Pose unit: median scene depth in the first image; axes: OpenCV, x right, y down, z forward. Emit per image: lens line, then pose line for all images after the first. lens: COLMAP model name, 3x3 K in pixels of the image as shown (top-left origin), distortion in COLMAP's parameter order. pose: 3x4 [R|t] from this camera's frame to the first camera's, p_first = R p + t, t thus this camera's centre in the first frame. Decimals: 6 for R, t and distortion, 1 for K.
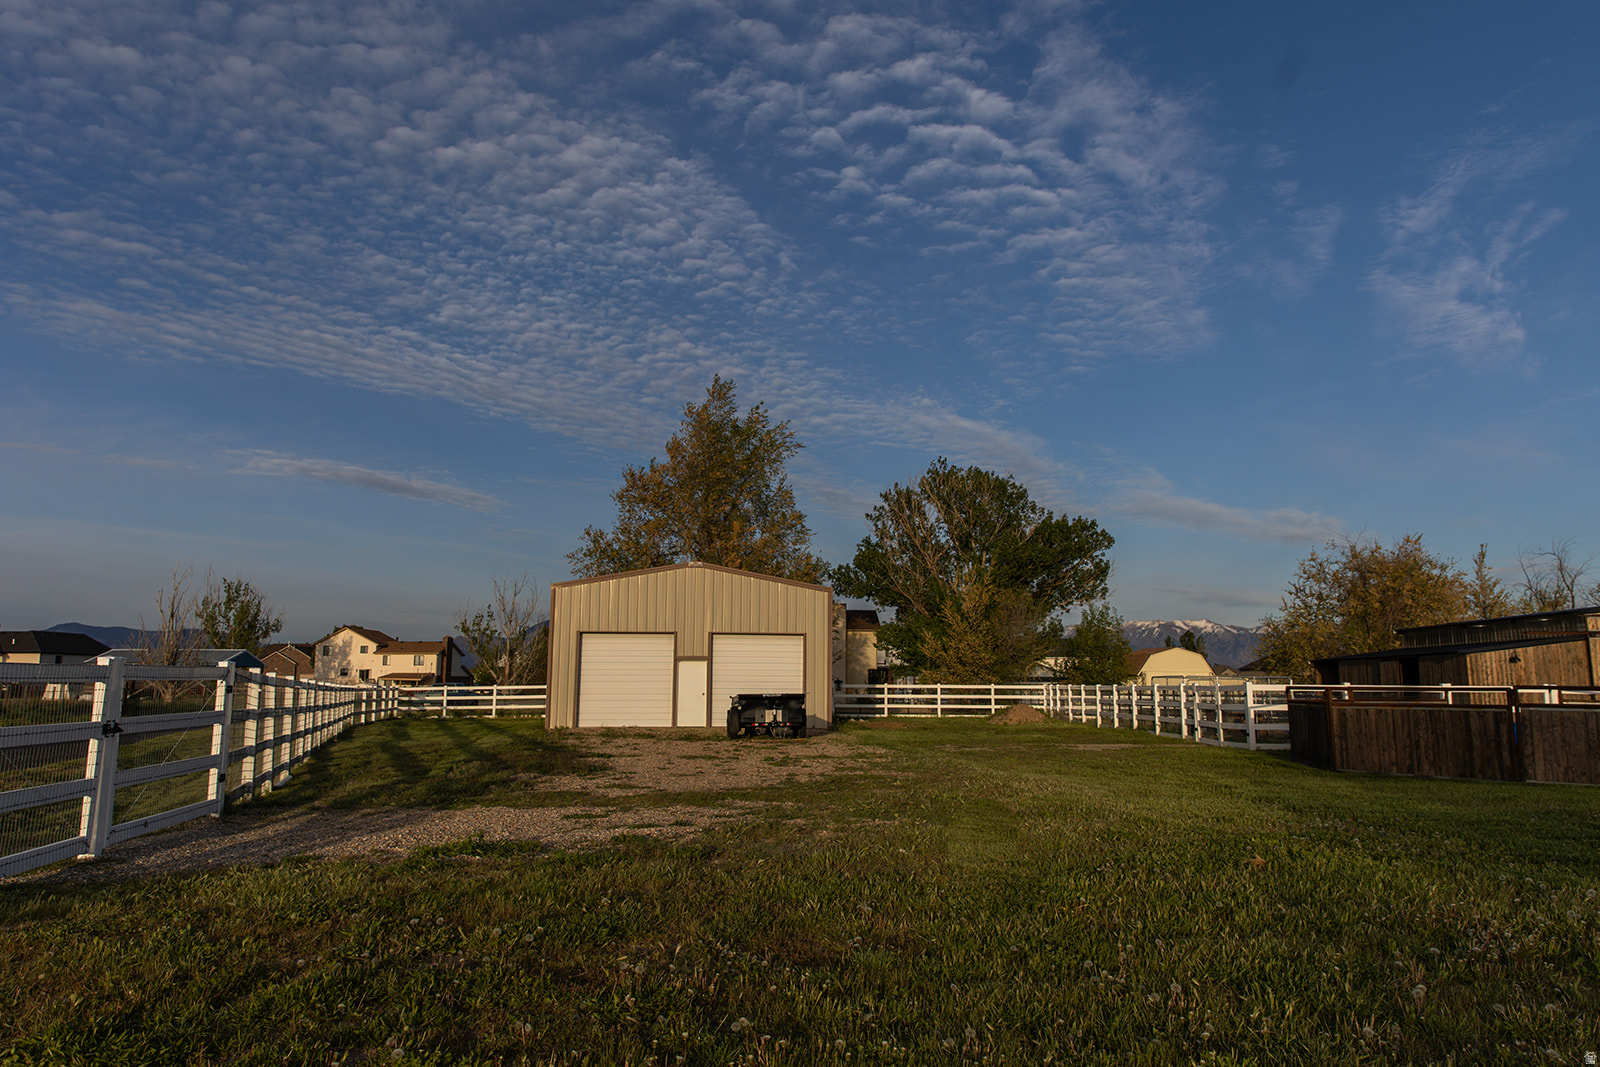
lens RADIAL K [[1101.2, 0, 794.7], [0, 1101.2, 535.3], [0, 0, 1]] dist [0.007007, 0.004470]
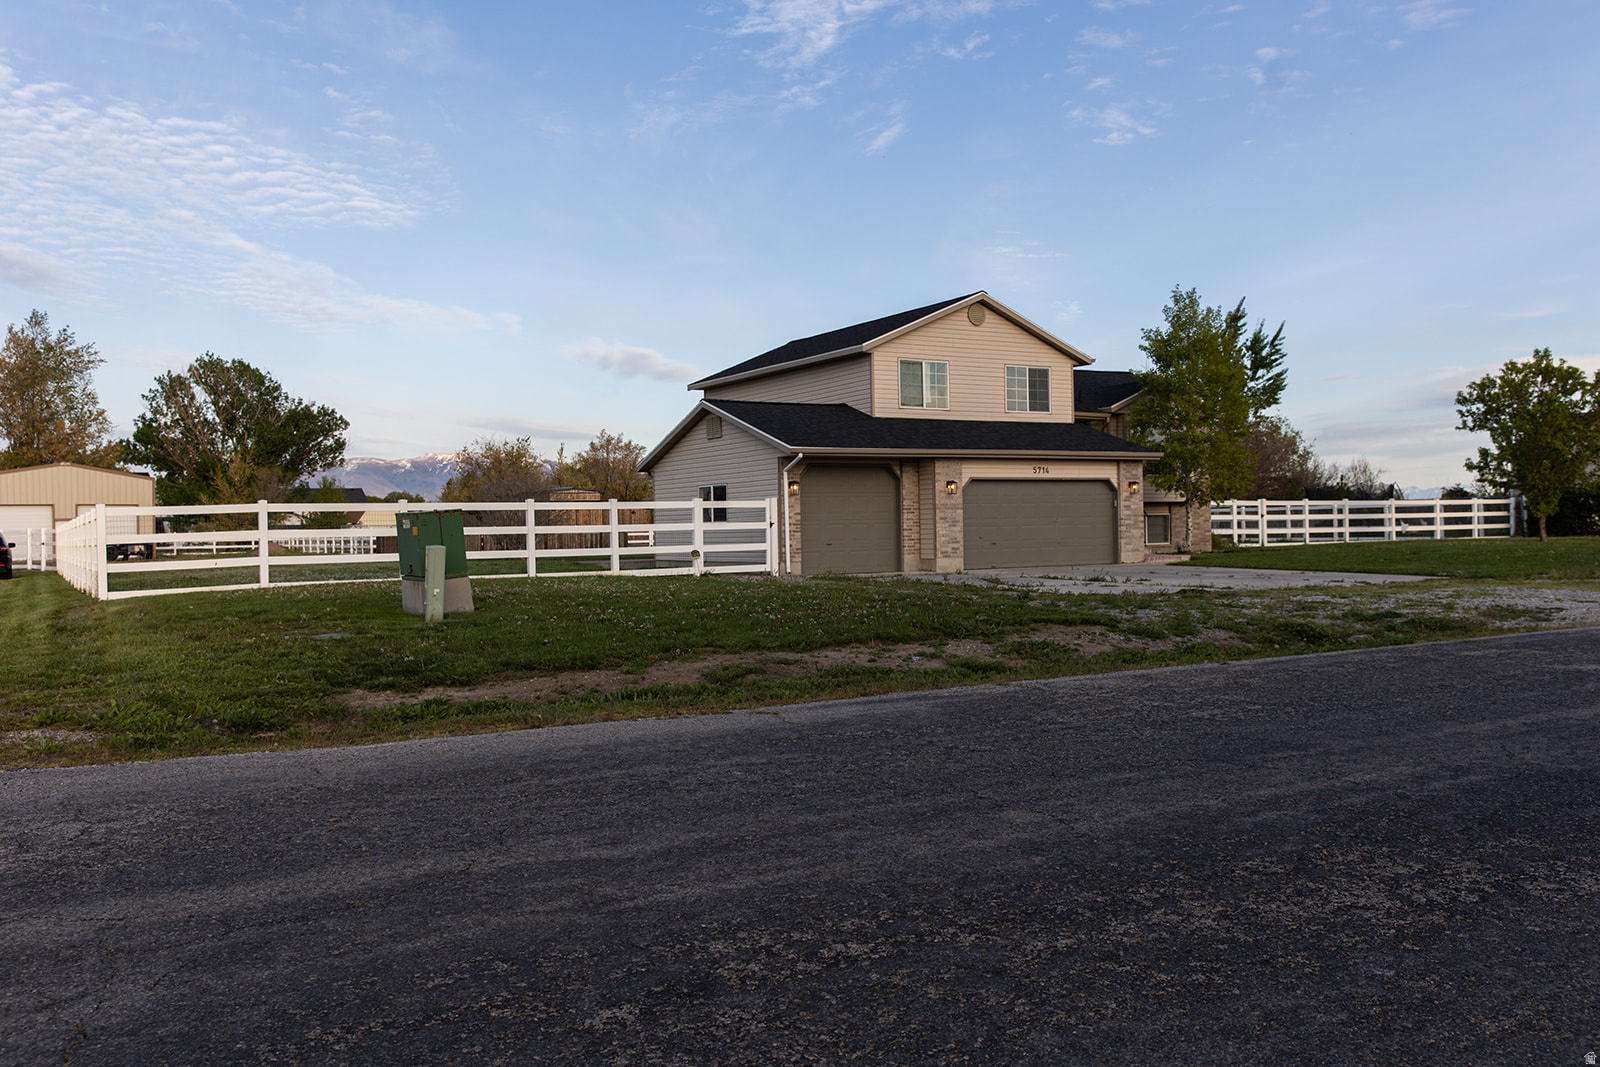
lens RADIAL K [[1374.1, 0, 800.0], [0, 1374.1, 533.5], [0, 0, 1]] dist [0.034664, 0.002765]
pose [[0.849972, -0.019862, 0.526453, -0.167924], [-0.052676, 0.991077, 0.122439, -0.124369], [-0.524188, -0.131801, 0.841342, -0.920138]]
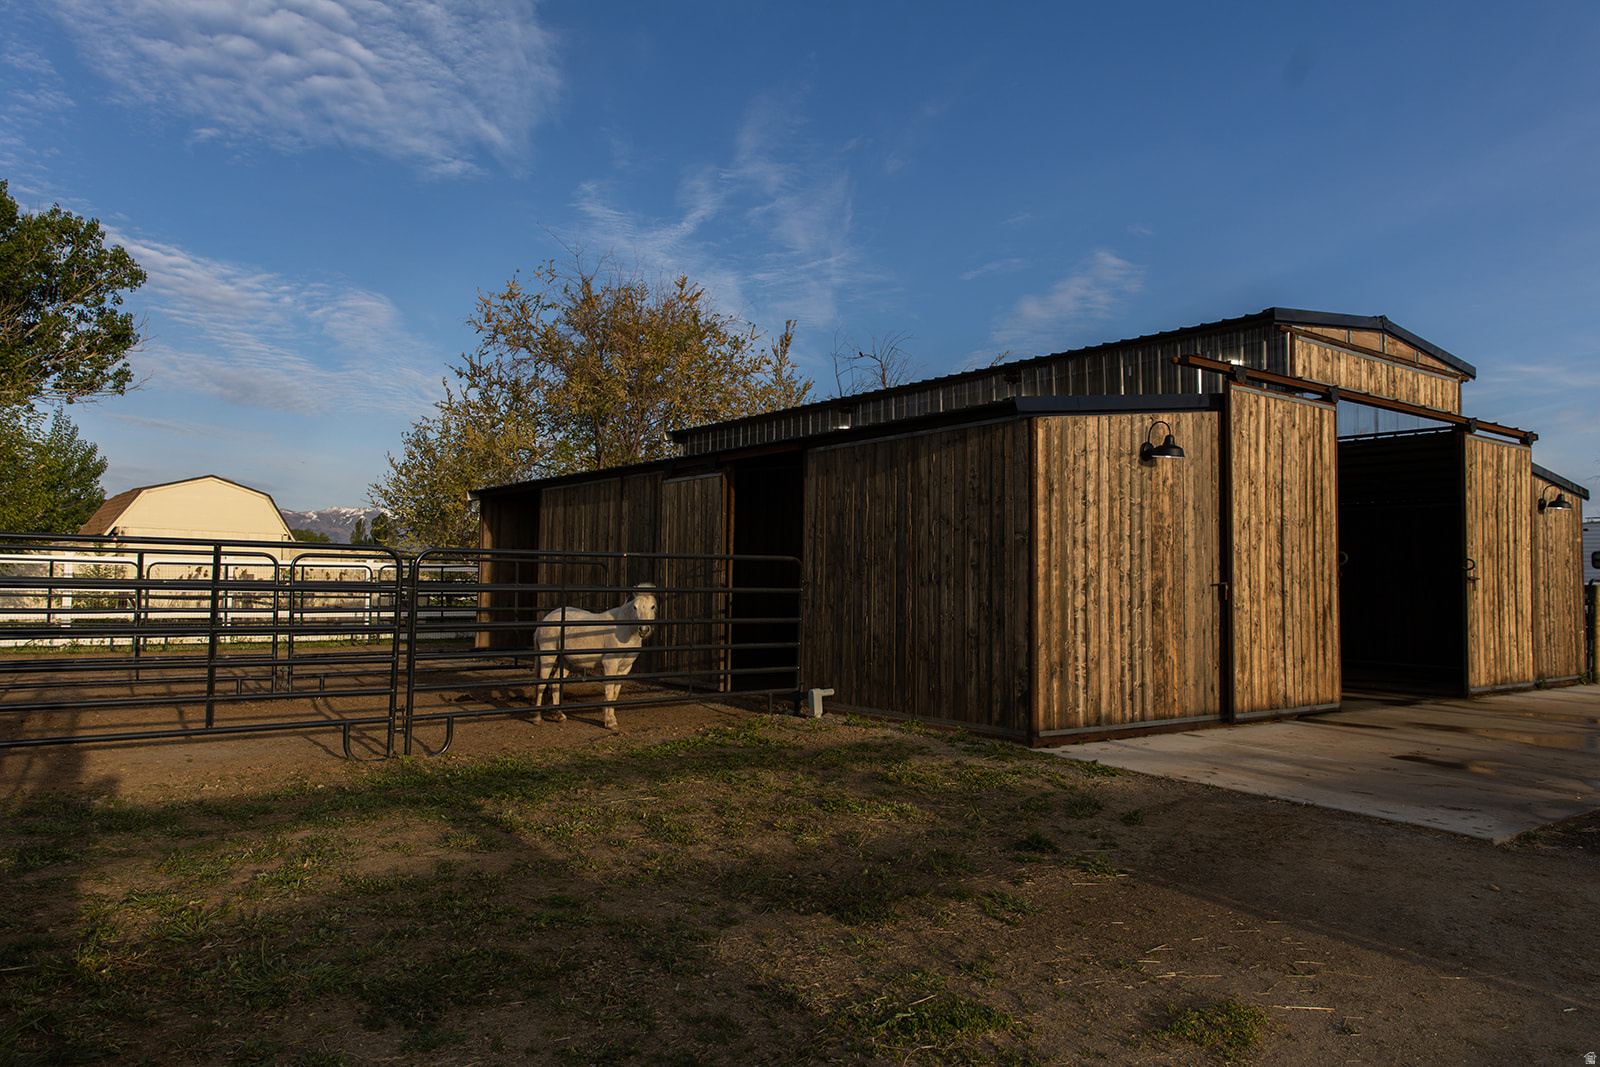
lens RADIAL K [[1101.2, 0, 794.7], [0, 1101.2, 535.3], [0, 0, 1]] dist [0.007007, 0.004470]
pose [[0.771695, 0.033911, 0.635089, 0.257580], [-0.097030, 0.993165, 0.064870, 0.076753], [-0.628548, -0.111682, 0.769711, 0.526033]]
